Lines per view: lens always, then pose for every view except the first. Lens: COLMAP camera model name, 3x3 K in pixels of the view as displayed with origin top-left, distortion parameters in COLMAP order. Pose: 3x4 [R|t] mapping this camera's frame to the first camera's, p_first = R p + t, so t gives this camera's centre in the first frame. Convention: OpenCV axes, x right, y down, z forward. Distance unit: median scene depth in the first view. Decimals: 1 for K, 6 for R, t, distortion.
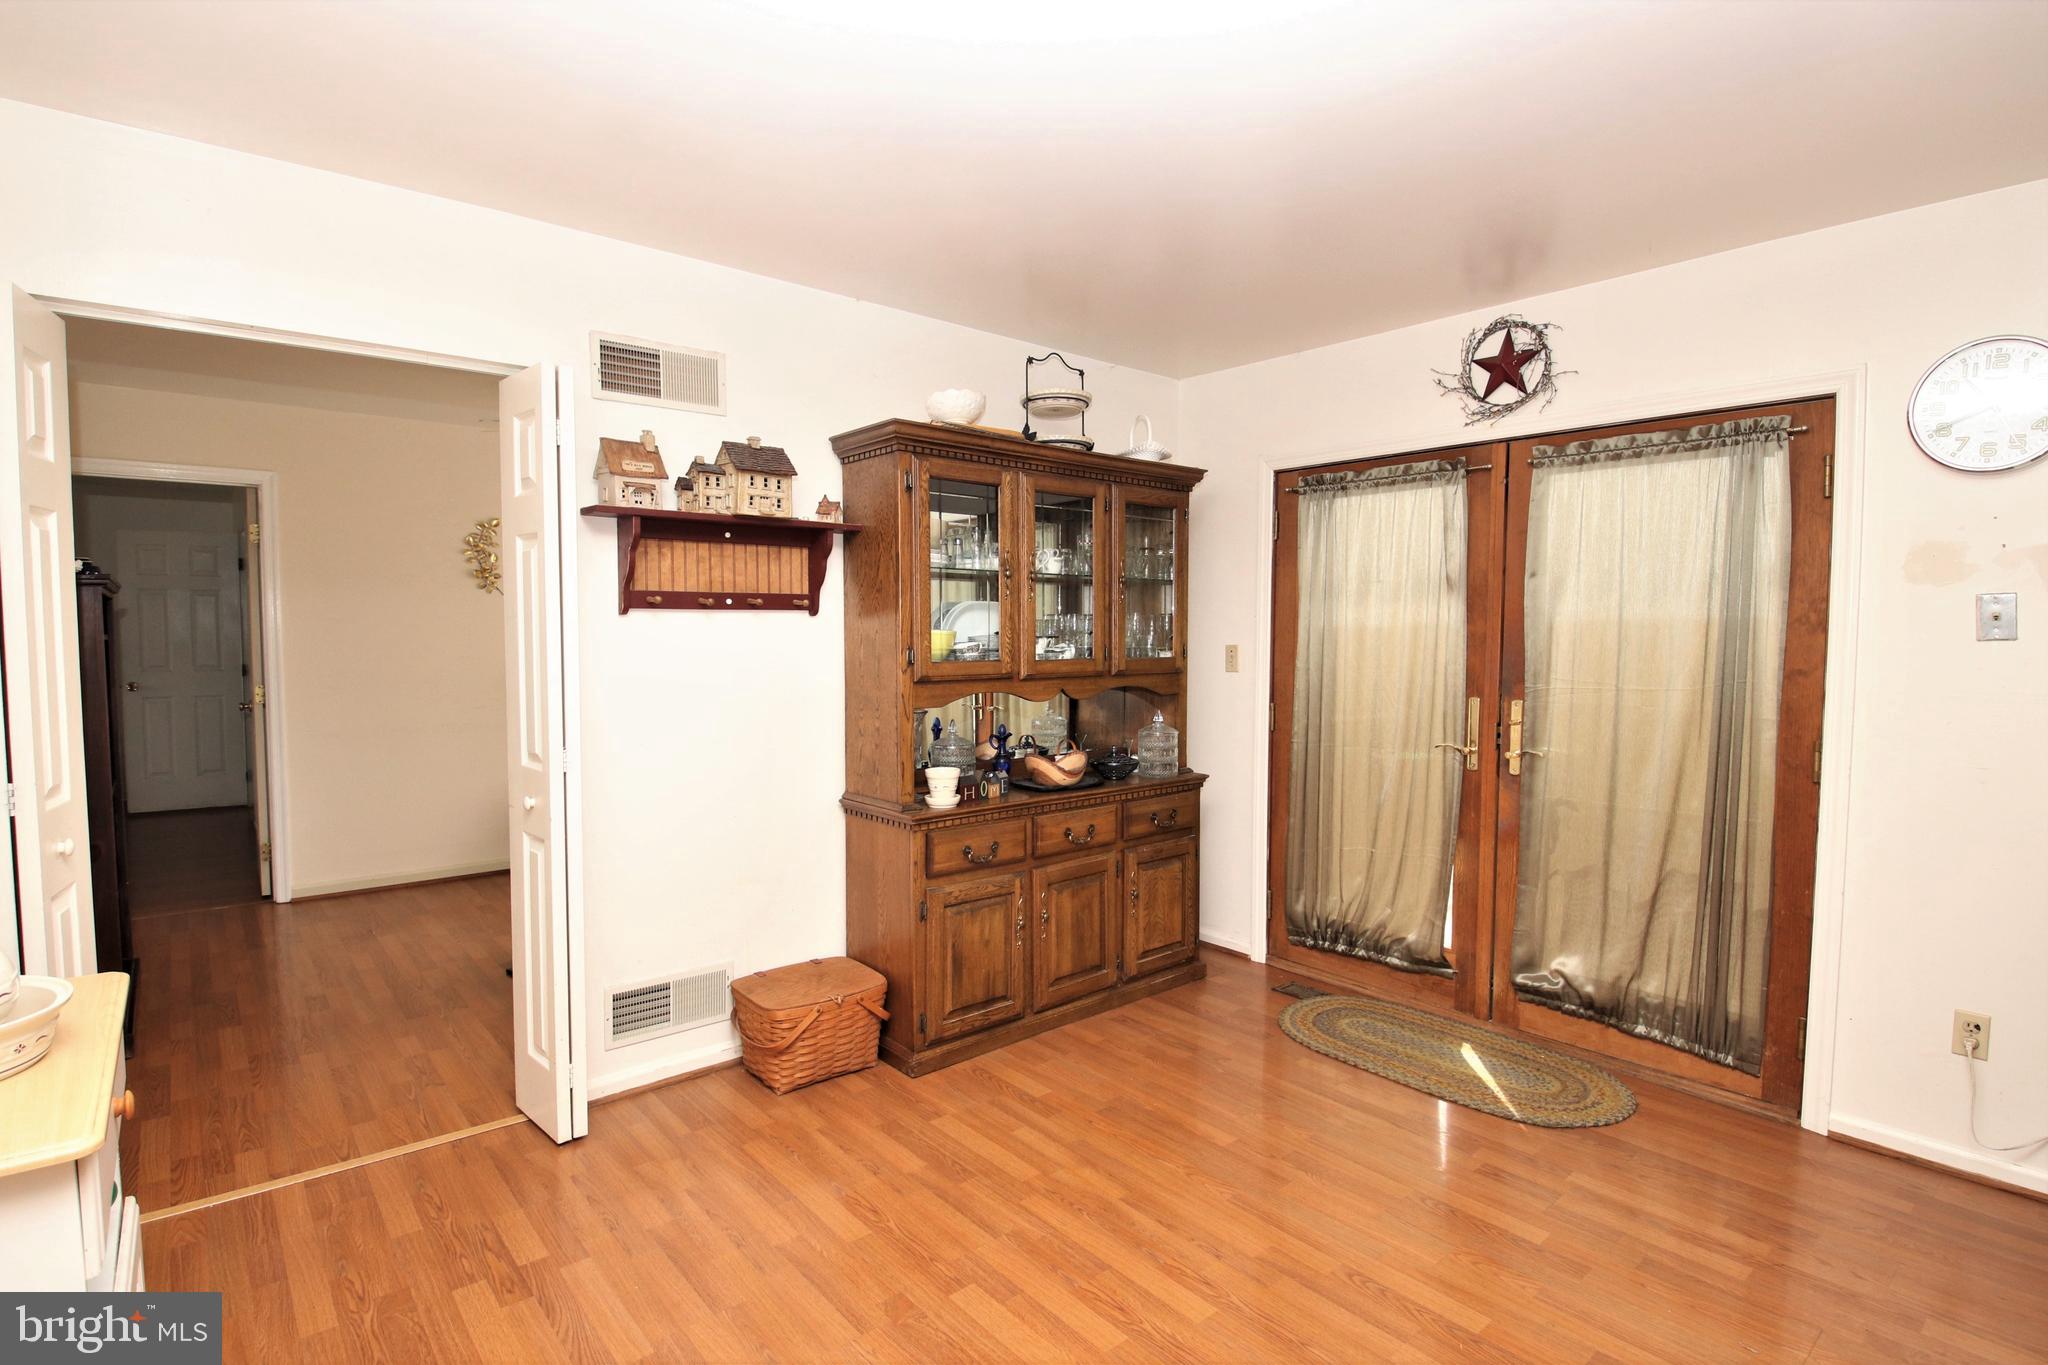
lens RADIAL K [[1010.5, 0, 1022.1], [0, 1010.5, 691.2], [0, 0, 1]] dist [0.016436, -0.033181]
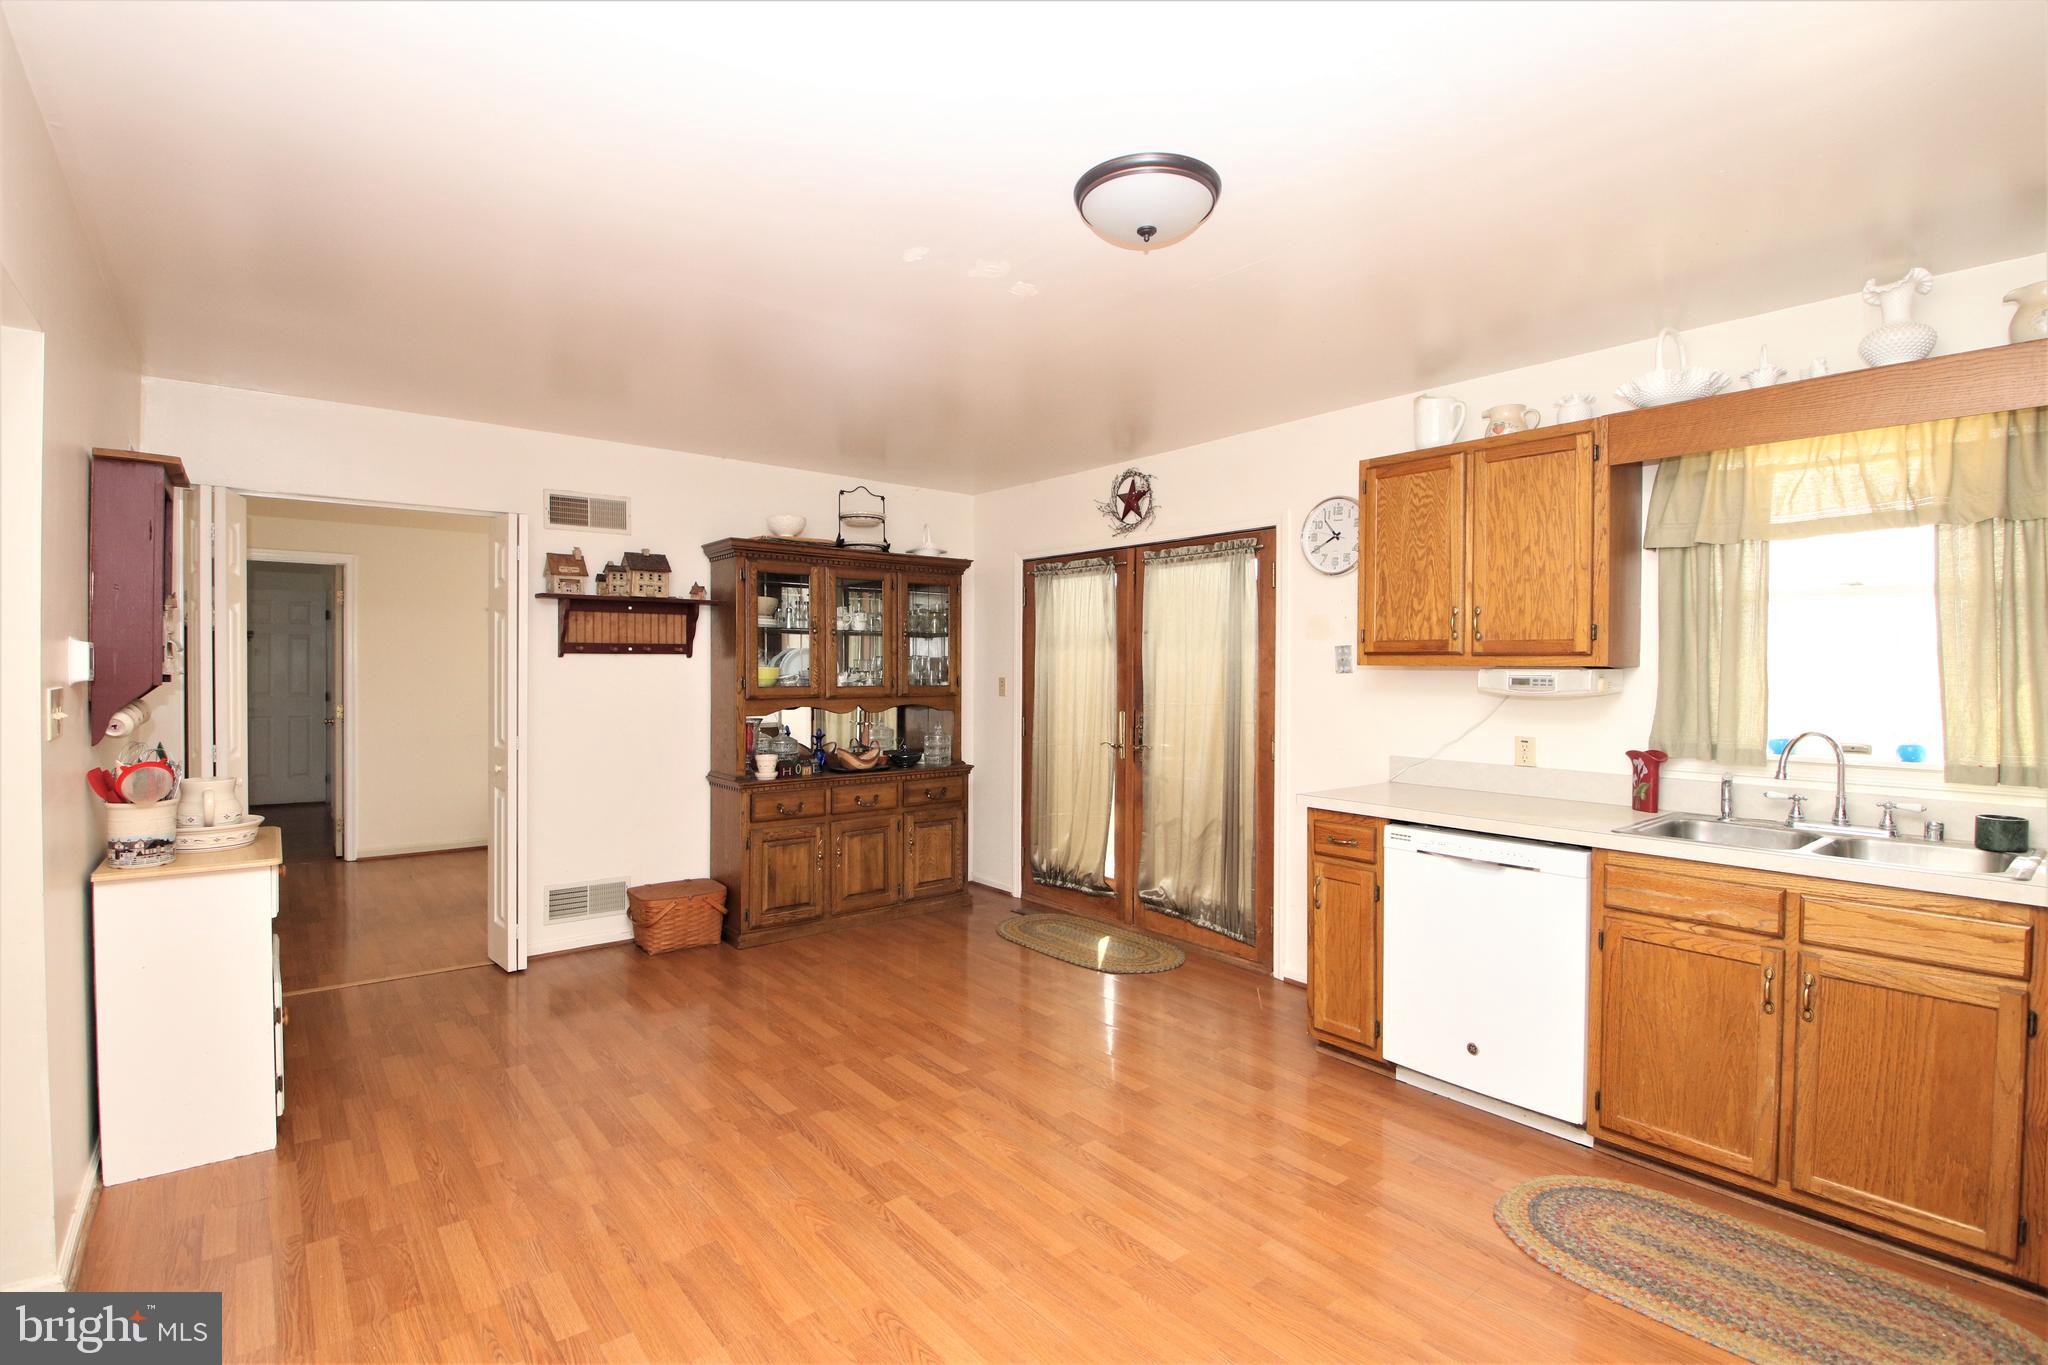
lens RADIAL K [[968.4, 0, 1031.9], [0, 968.4, 679.0], [0, 0, 1]] dist [0.017968, -0.033896]
pose [[0.999711, 0.002550, -0.023892, 0.363390], [-0.003727, 0.998775, -0.049339, 0.031496], [0.023737, 0.049413, 0.998496, -0.495080]]
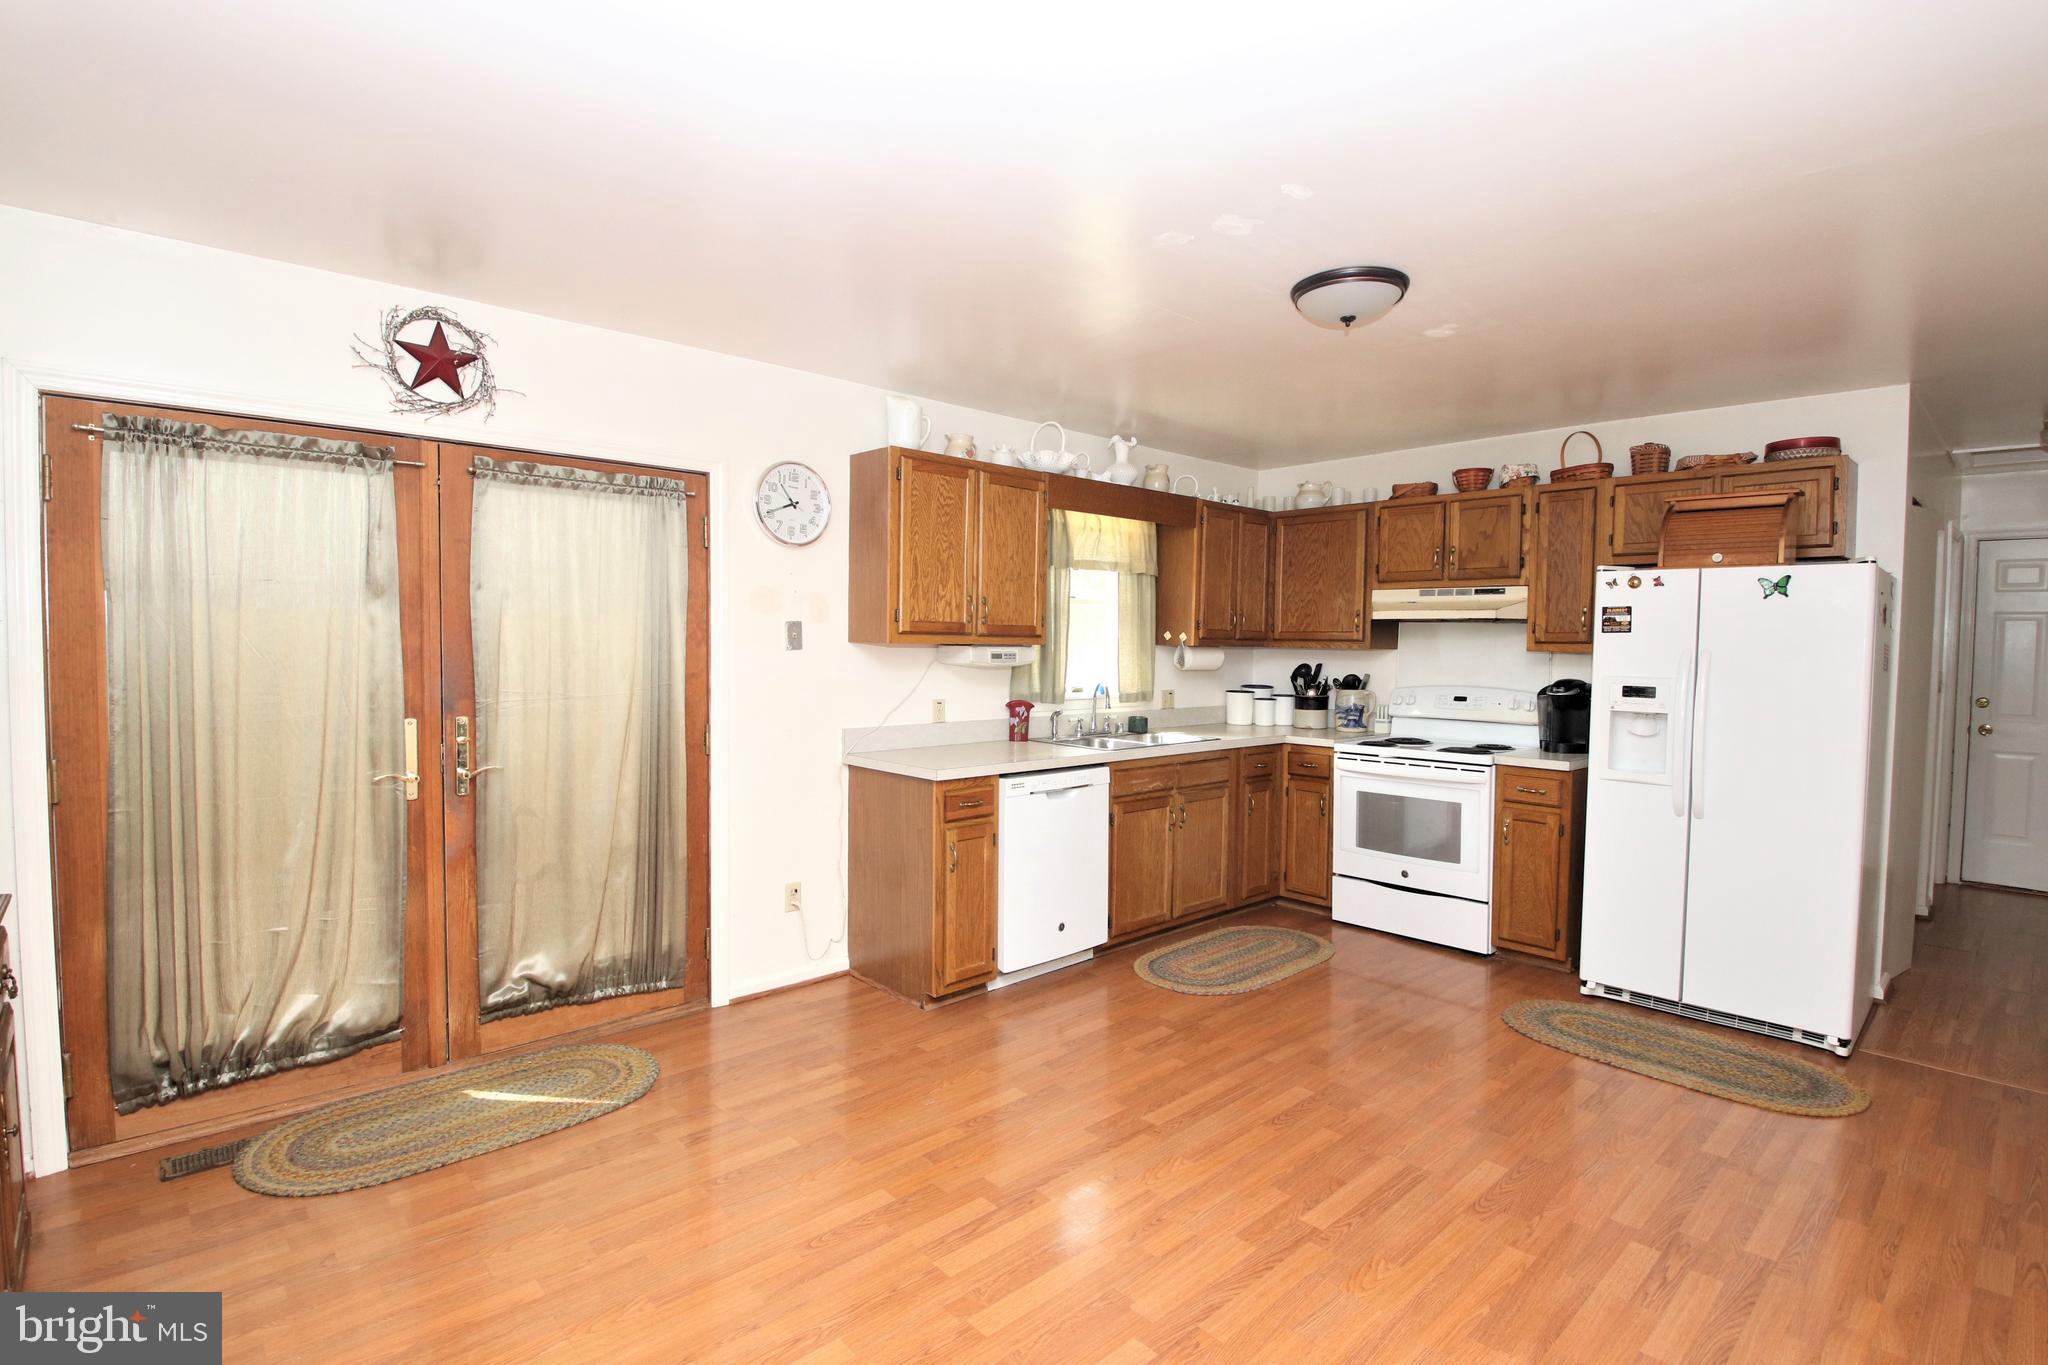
lens RADIAL K [[968.4, 0, 1031.9], [0, 968.4, 679.0], [0, 0, 1]] dist [0.017968, -0.033896]
pose [[-0.046914, -0.043927, 0.997933, -0.458899], [0.048566, 0.997751, 0.046202, -0.043262], [-0.997718, 0.050633, -0.044675, 0.513437]]
